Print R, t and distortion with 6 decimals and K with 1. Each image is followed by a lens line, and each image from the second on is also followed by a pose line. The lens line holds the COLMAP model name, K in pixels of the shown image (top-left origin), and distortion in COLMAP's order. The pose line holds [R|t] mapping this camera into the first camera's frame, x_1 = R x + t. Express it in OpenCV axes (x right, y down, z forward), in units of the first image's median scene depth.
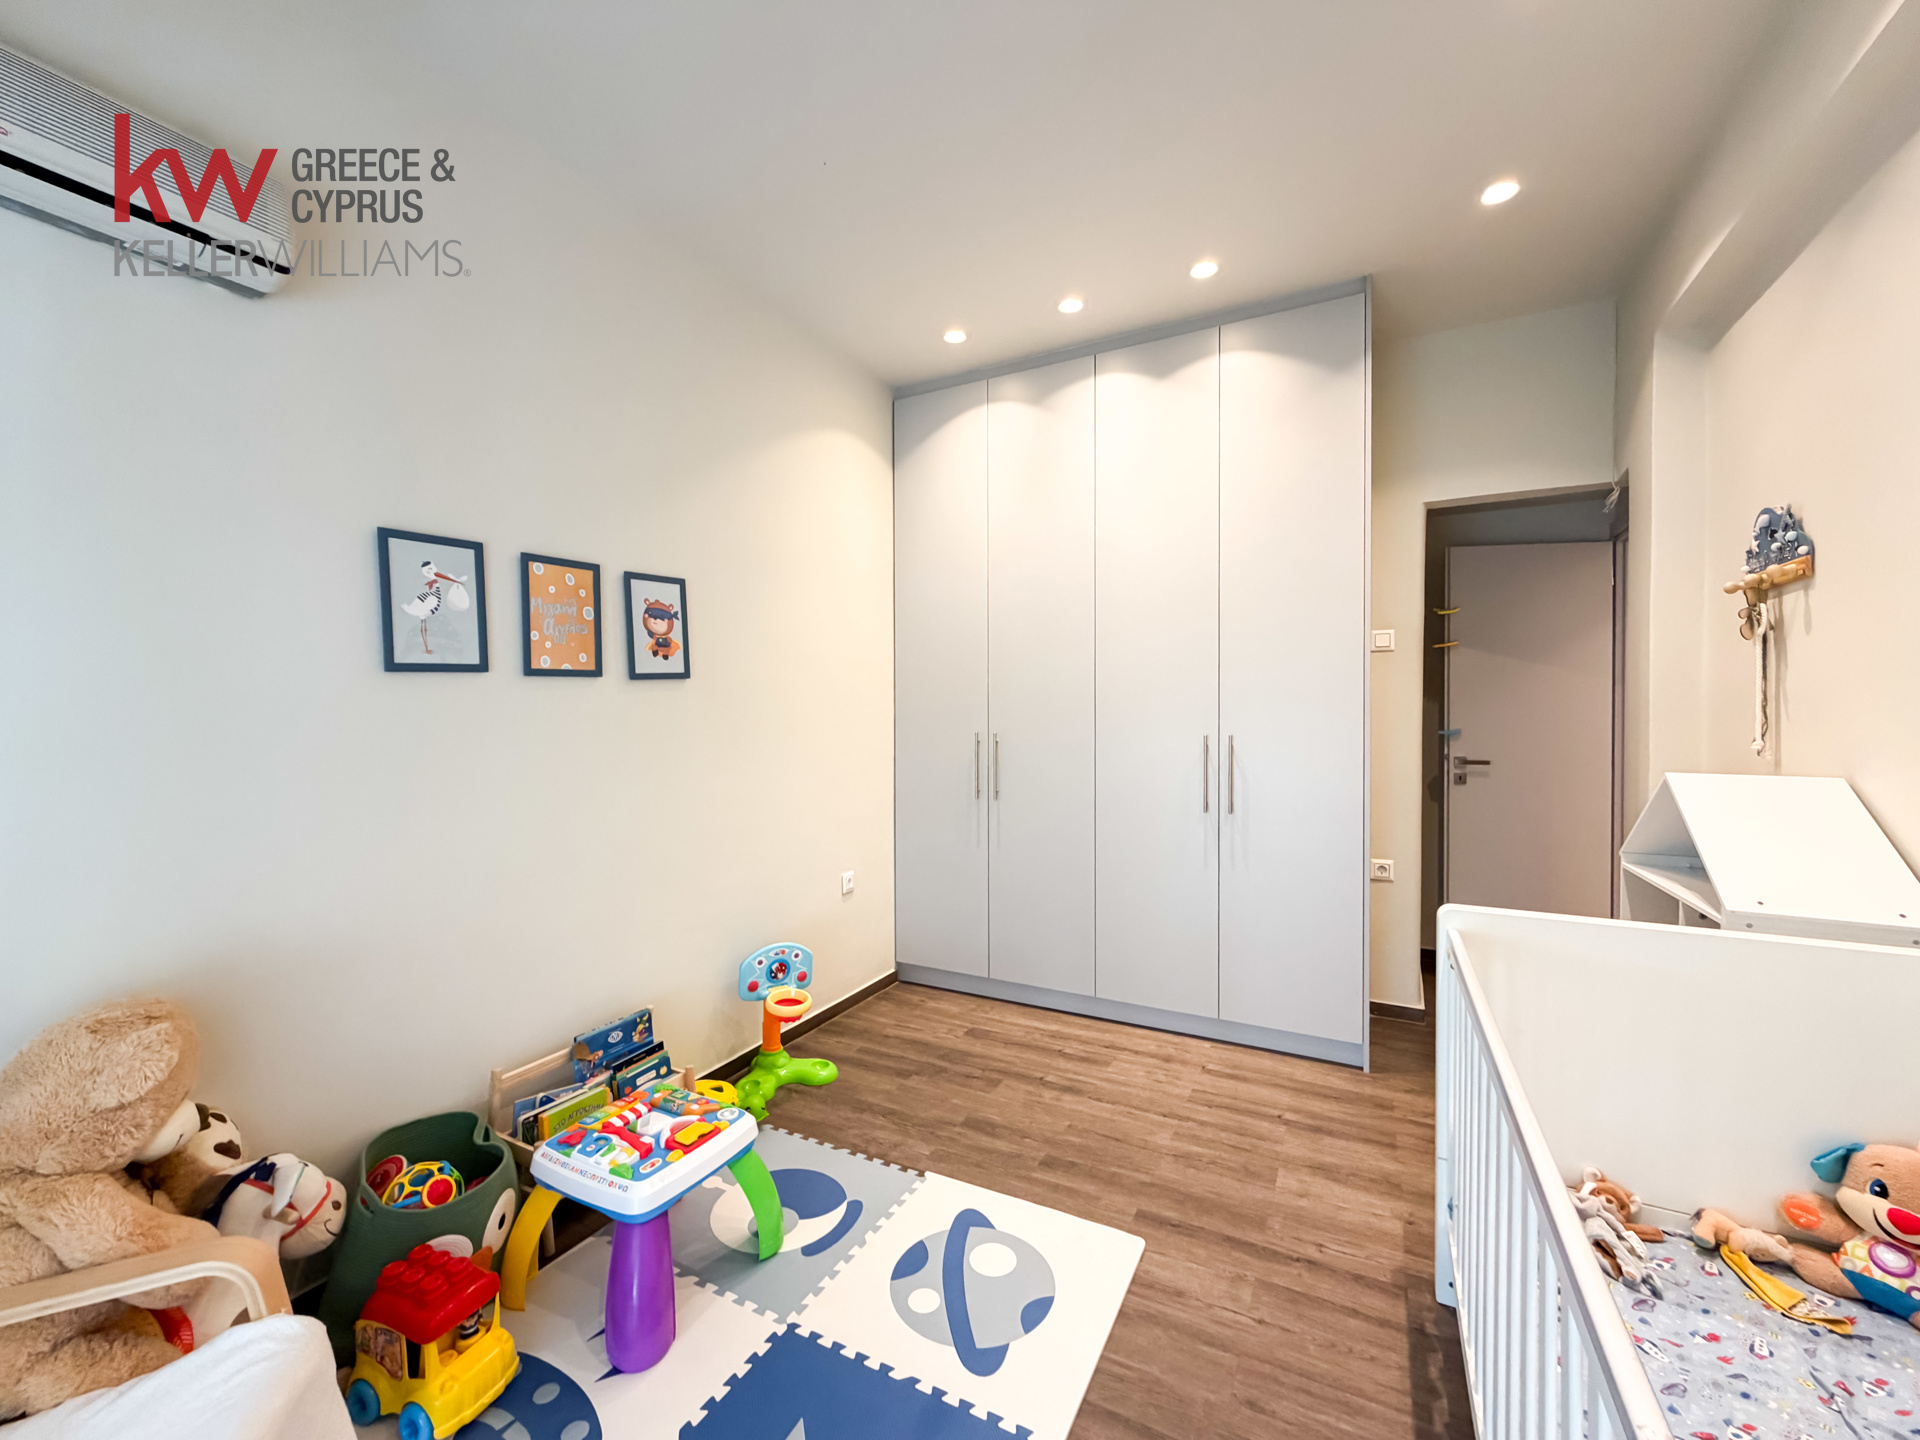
lens RADIAL K [[770.8, 0, 953.2], [0, 770.8, 720.6], [0, 0, 1]] dist [-0.001435, -0.000032]
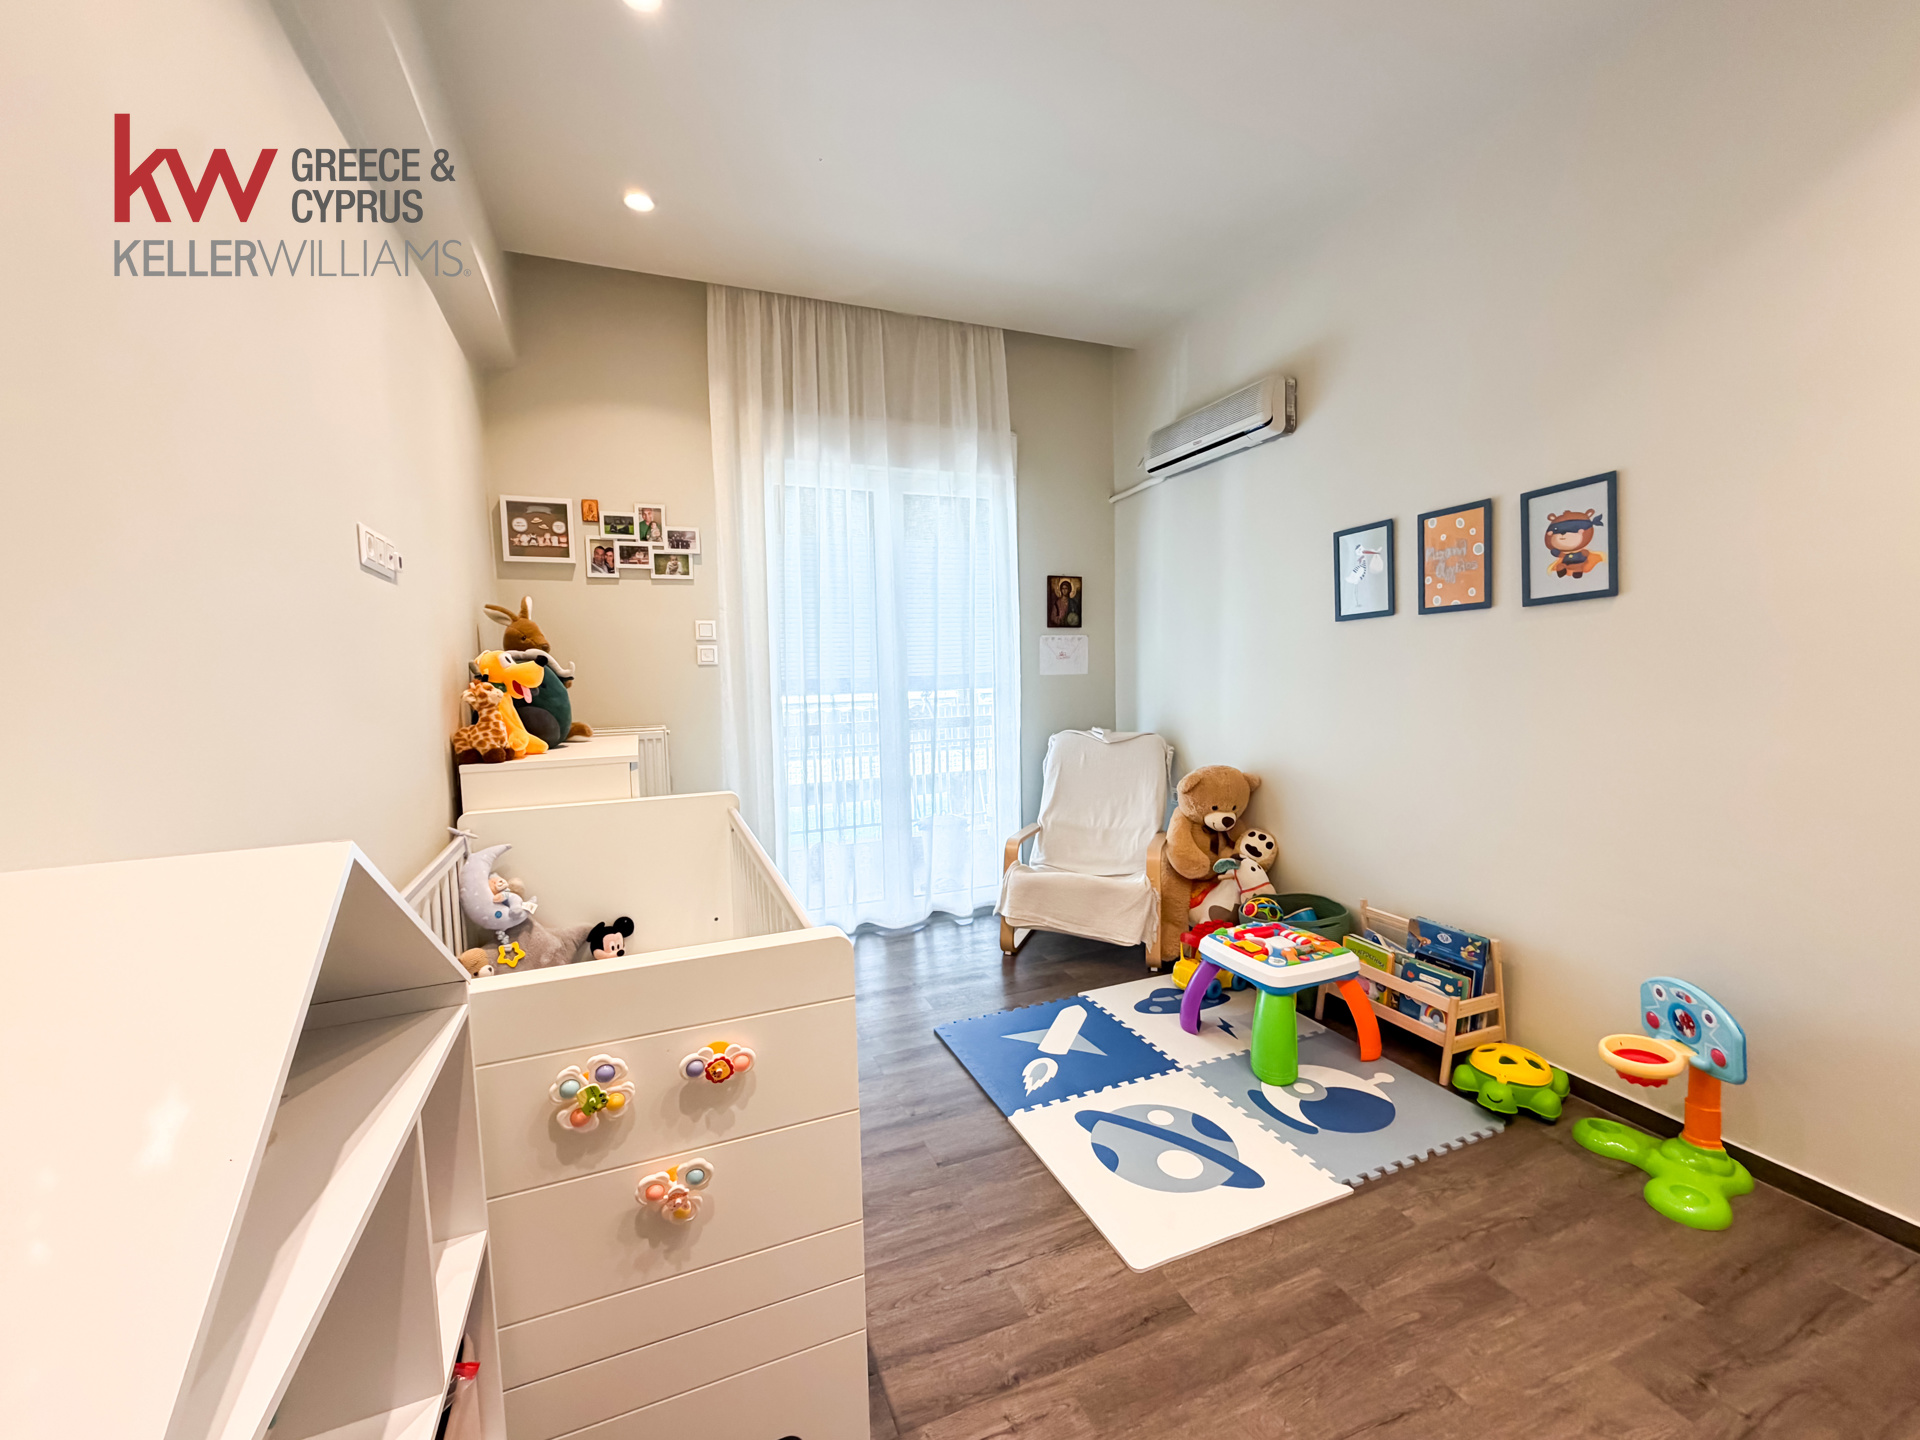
lens RADIAL K [[787.0, 0, 960.7], [0, 787.0, 710.2], [0, 0, 1]] dist [-0.000330, 0.000011]
pose [[-0.636173, 0.064127, -0.768877, 0.790058], [0.015921, 0.997419, 0.070015, -0.004690], [0.771382, 0.032300, -0.635552, 1.091787]]
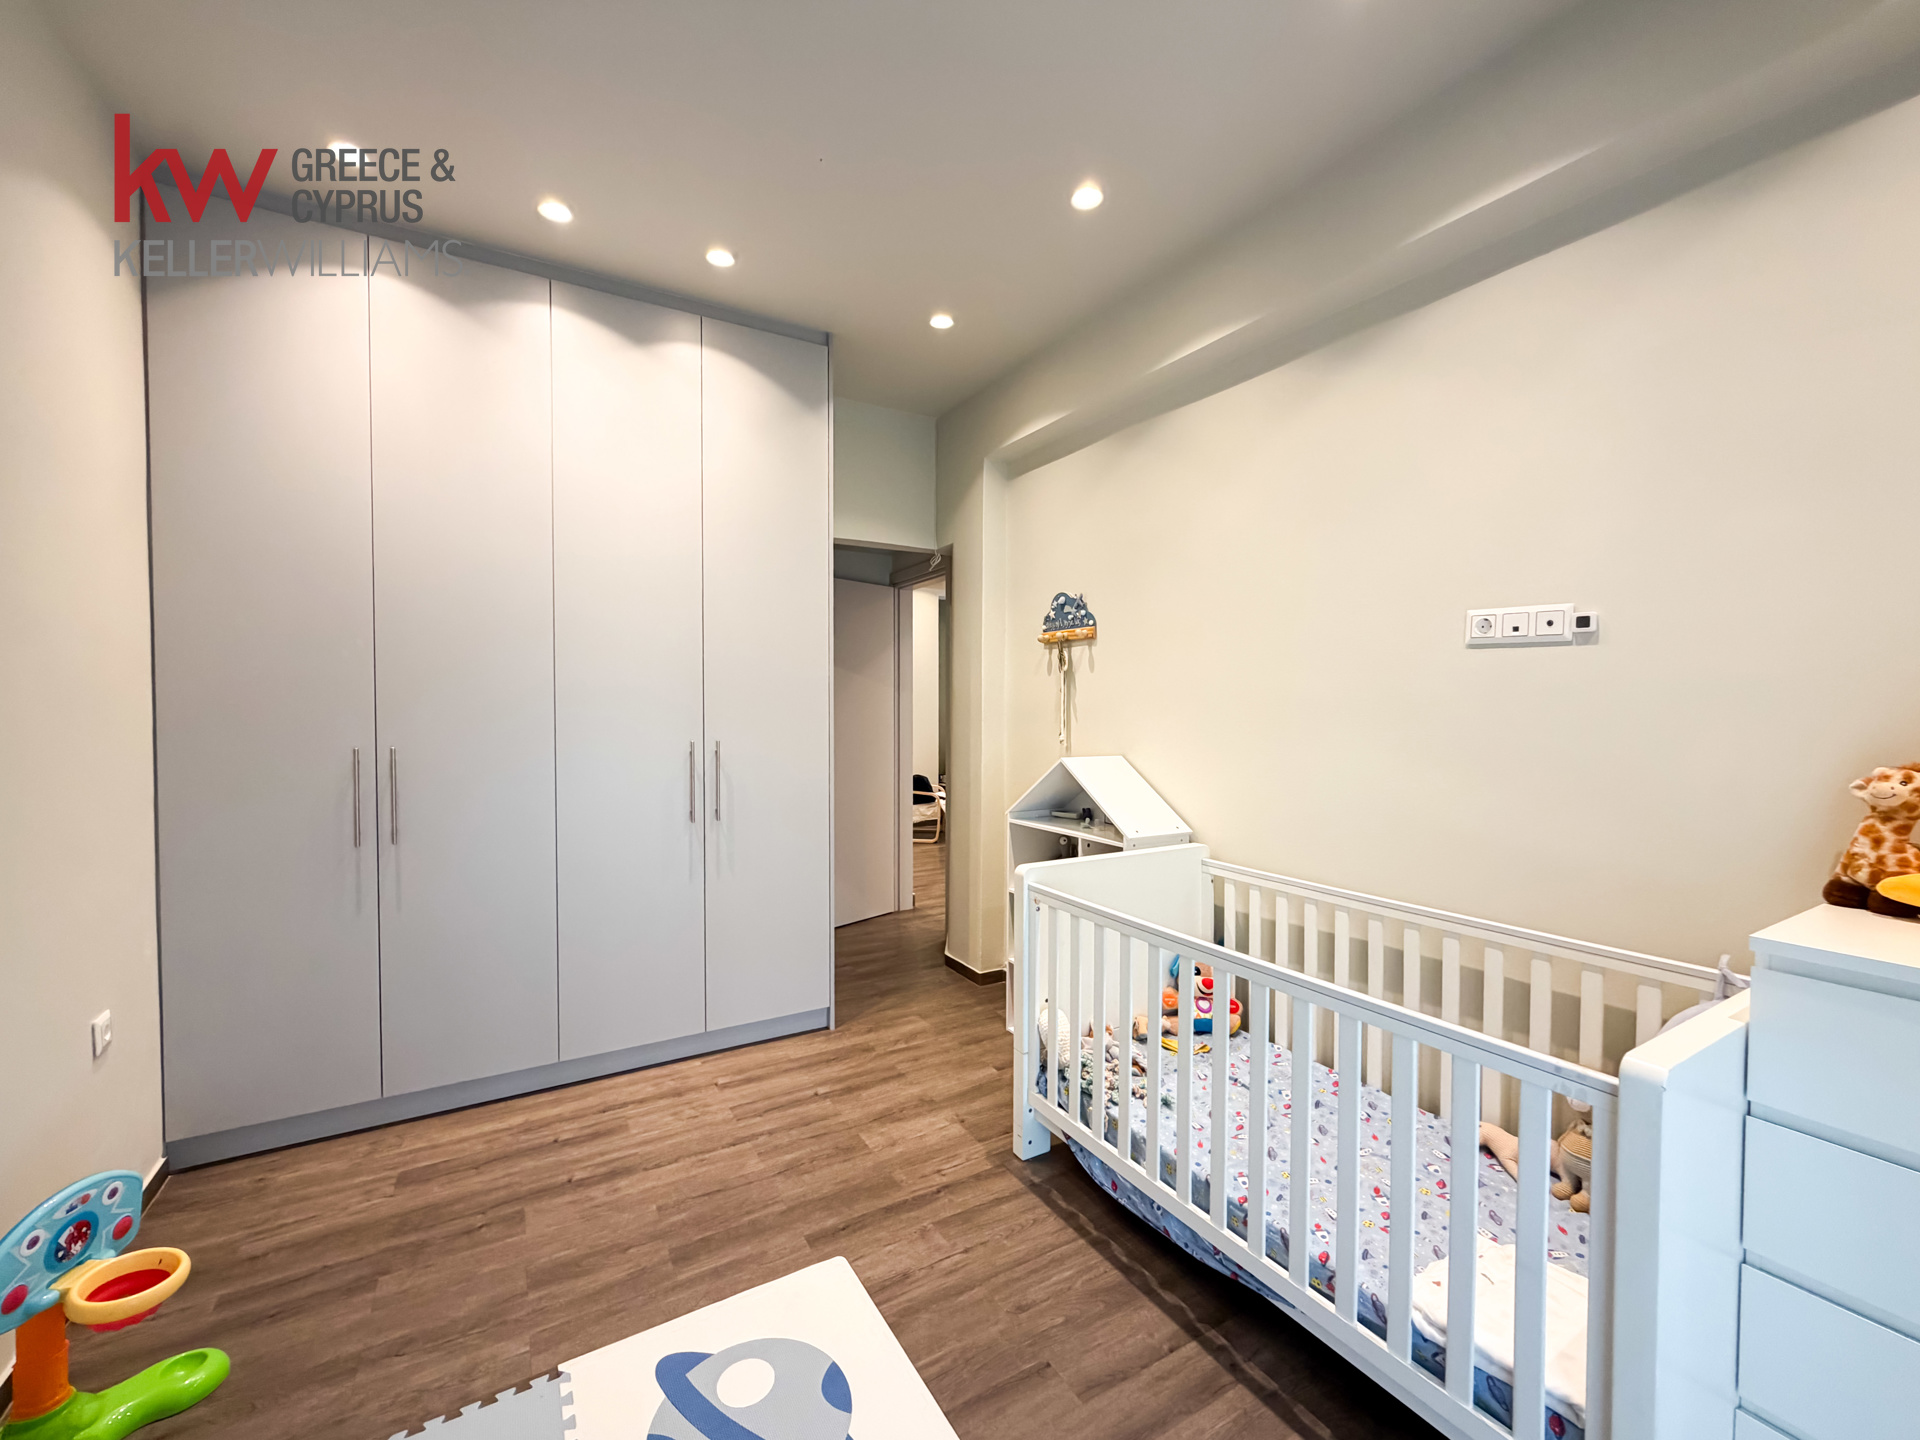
lens RADIAL K [[778.2, 0, 956.4], [0, 778.2, 720.6], [0, 0, 1]] dist [0.000169, 0.000101]
pose [[0.523311, -0.015949, 0.851992, -0.410597], [0.005071, 0.999865, 0.015602, -0.026085], [-0.852126, -0.003845, 0.523322, 0.275905]]
